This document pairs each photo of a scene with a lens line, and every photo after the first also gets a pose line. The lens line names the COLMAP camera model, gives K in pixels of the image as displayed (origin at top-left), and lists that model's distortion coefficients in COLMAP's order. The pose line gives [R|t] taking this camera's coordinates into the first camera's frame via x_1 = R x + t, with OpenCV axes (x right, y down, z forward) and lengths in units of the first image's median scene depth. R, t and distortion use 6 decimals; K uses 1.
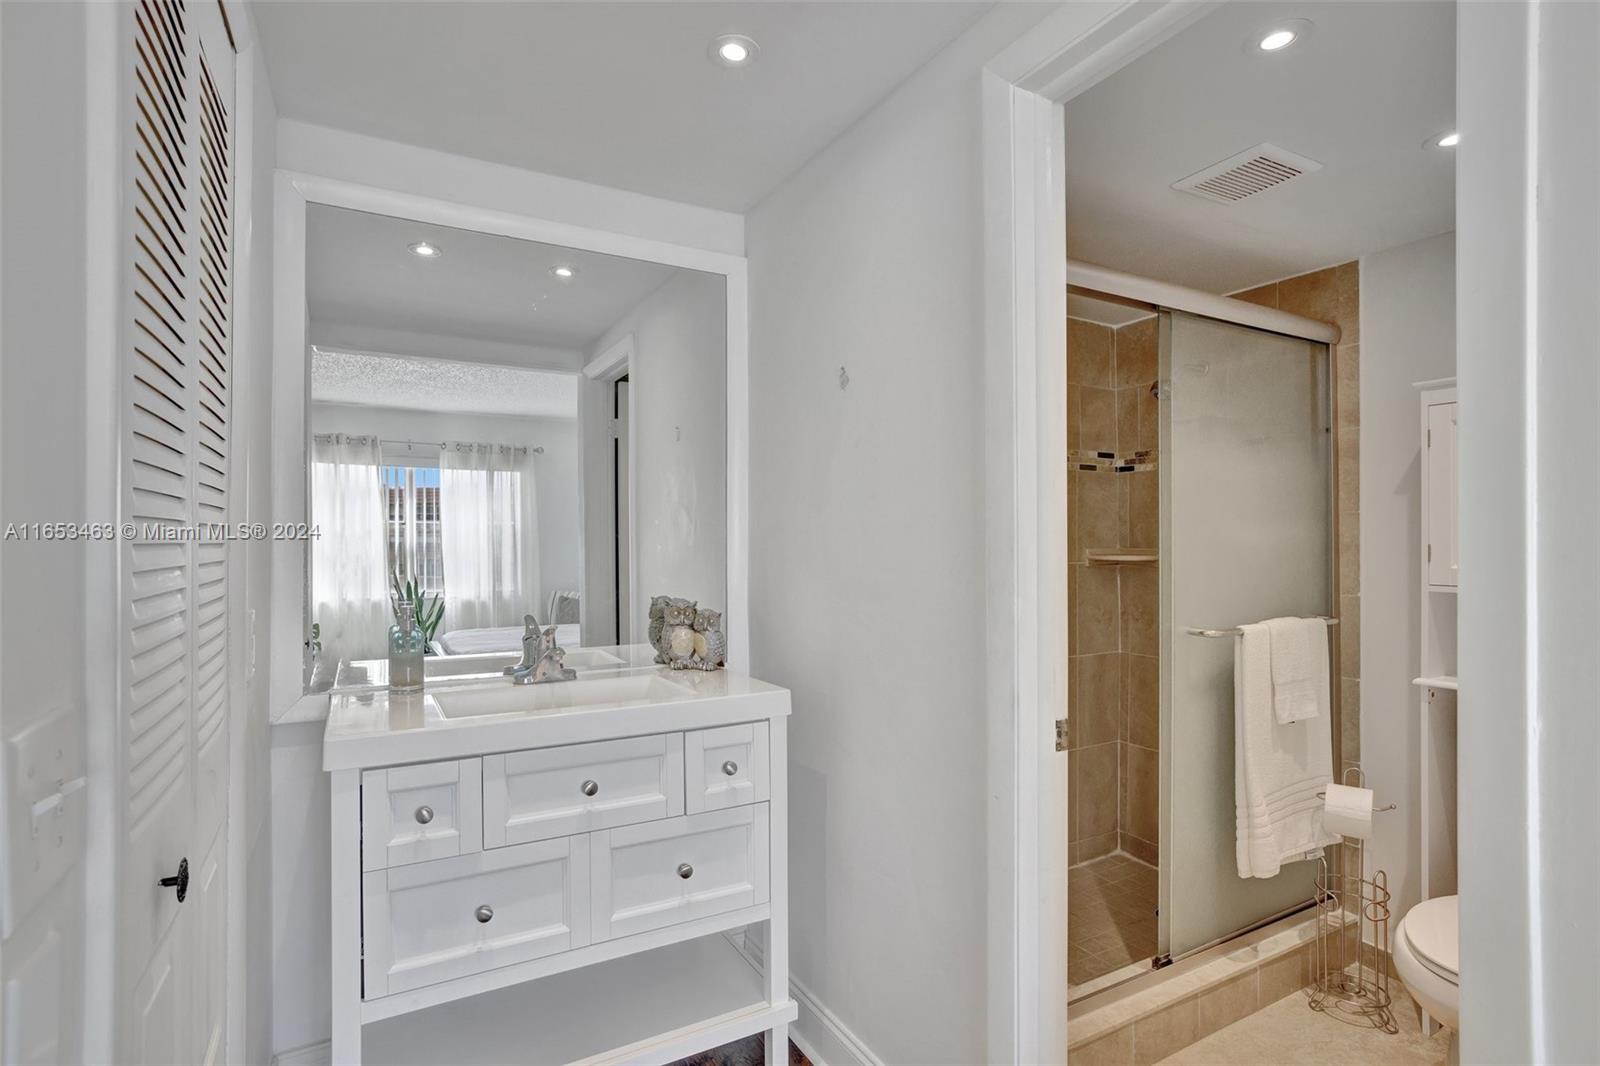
lens RADIAL K [[835.8, 0, 765.7], [0, 835.8, 537.9], [0, 0, 1]] dist [-0.035144, 0.015082]
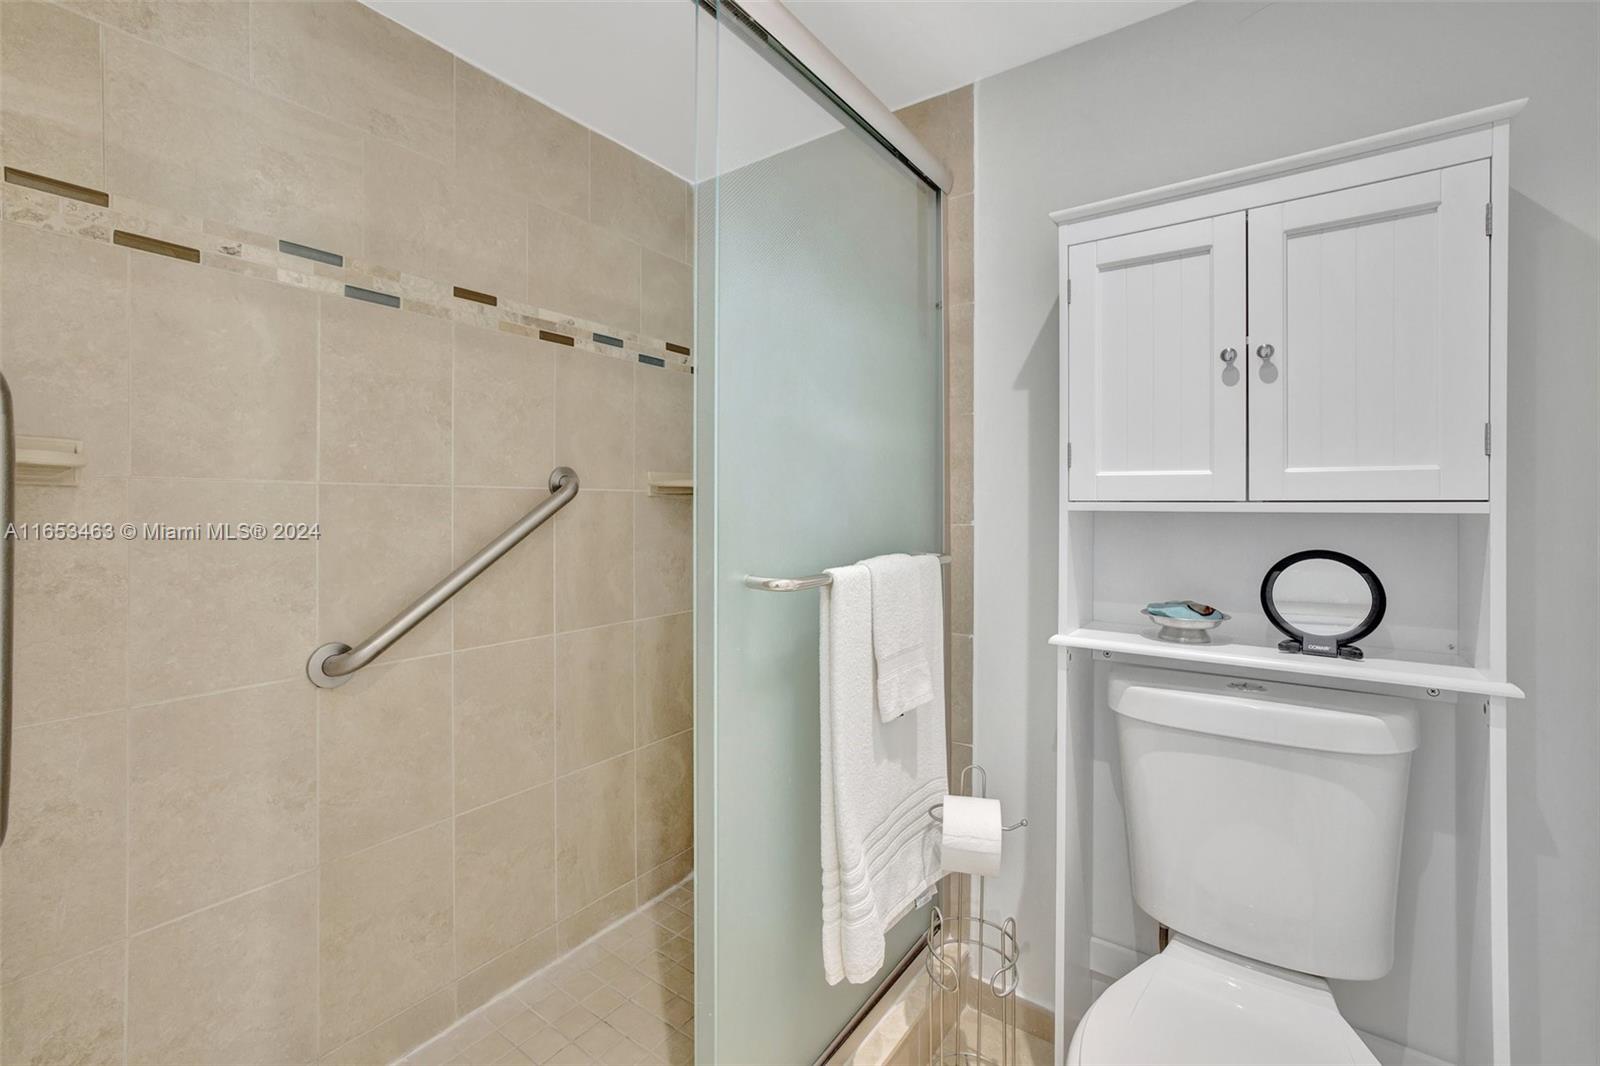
lens RADIAL K [[683.7, 0, 817.9], [0, 683.7, 524.4], [0, 0, 1]] dist [-0.044121, 0.012494]
pose [[0.887696, -0.007179, 0.460374, 0.331231], [-0.003450, 0.999747, 0.022243, 0.060953], [-0.460417, -0.021334, 0.887446, 0.551424]]
